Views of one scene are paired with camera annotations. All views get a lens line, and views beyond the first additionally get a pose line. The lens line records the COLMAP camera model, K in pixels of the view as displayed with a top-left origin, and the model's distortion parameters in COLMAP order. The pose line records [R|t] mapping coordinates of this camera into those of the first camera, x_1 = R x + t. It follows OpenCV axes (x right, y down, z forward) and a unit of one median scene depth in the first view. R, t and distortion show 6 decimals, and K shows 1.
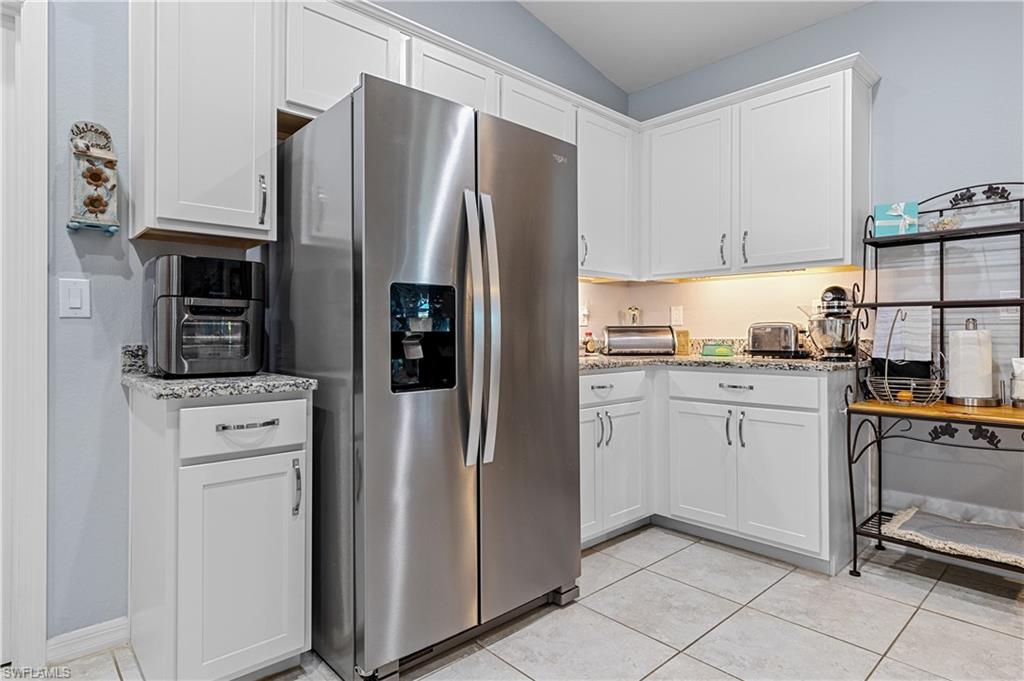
lens RADIAL K [[558.4, 0, 526.4], [0, 558.4, 326.1], [0, 0, 1]] dist [0.000702, 0.002188]
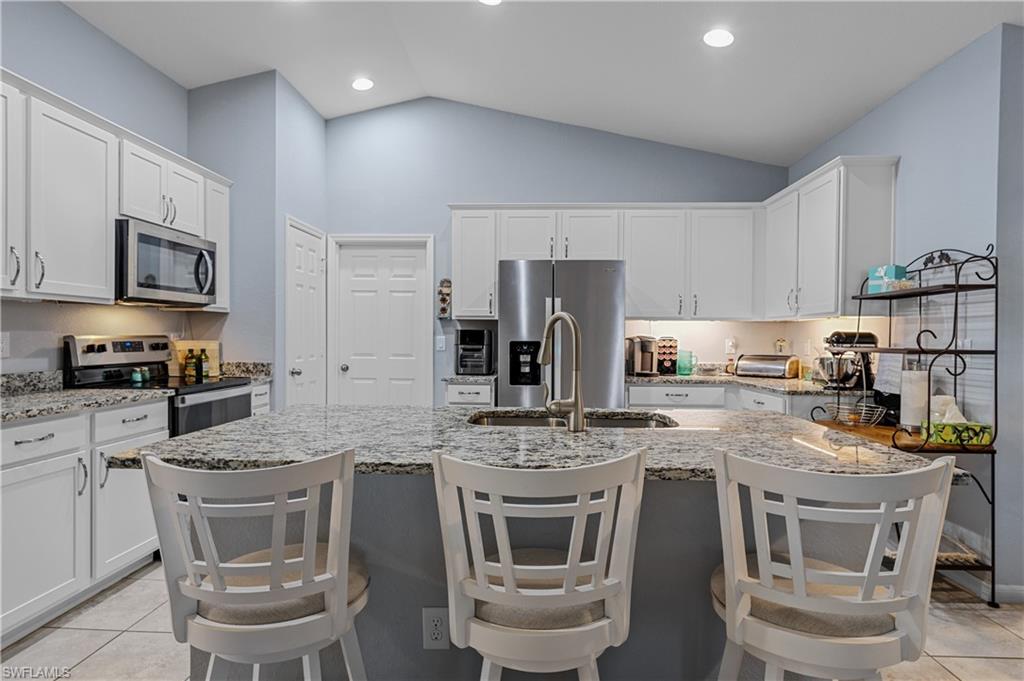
lens RADIAL K [[558.4, 0, 518.0], [0, 558.4, 341.3], [0, 0, 1]] dist [0.000702, 0.002188]
pose [[0.701202, 0.011197, -0.712875, 1.096994], [0.000579, 0.999867, 0.016274, -0.082457], [0.712963, -0.011824, 0.701102, -0.507885]]
